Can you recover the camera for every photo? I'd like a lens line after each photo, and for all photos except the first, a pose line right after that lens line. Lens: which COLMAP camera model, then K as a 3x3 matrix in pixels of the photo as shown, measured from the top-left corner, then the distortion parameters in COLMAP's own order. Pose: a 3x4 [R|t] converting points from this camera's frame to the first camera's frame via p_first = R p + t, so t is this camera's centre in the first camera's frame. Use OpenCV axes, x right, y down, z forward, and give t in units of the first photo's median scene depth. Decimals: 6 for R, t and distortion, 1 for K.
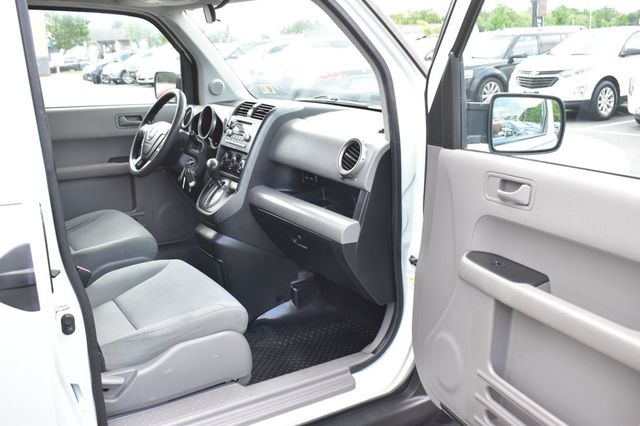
lens RADIAL K [[663.1, 0, 320.5], [0, 663.1, 208.4], [0, 0, 1]] dist [-0.081596, 0.000000]
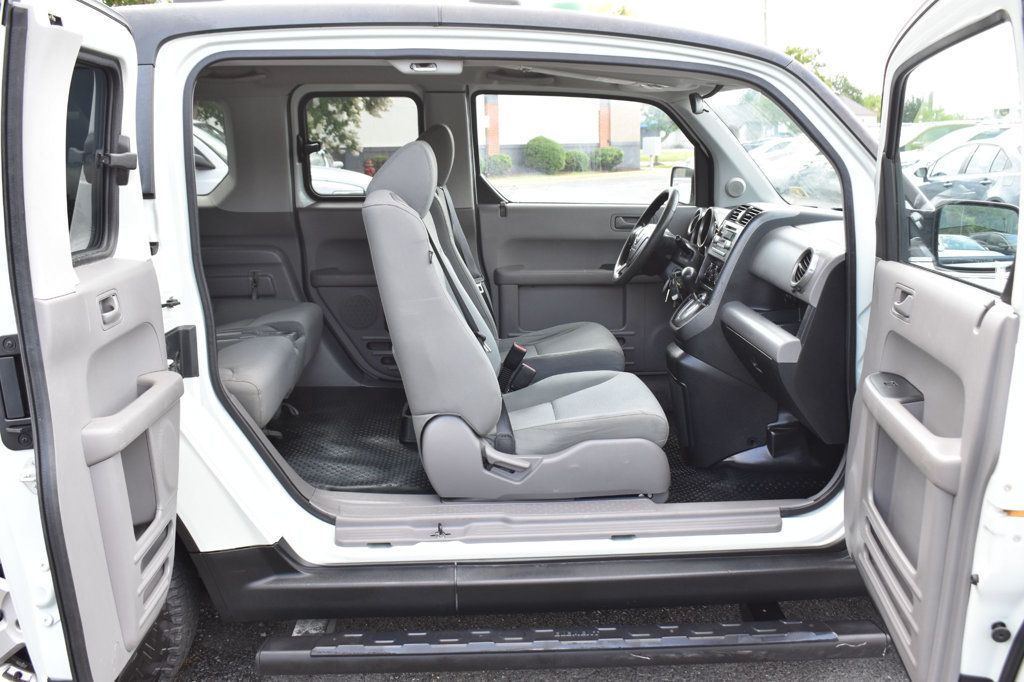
lens RADIAL K [[1061.0, 0, 511.6], [0, 1061.0, 343.7], [0, 0, 1]] dist [-0.081596, 0.000000]
pose [[0.870269, 0.101783, -0.481946, 0.322779], [-0.121703, 0.992515, -0.010153, 0.069688], [0.477305, 0.067490, 0.876142, -0.333634]]
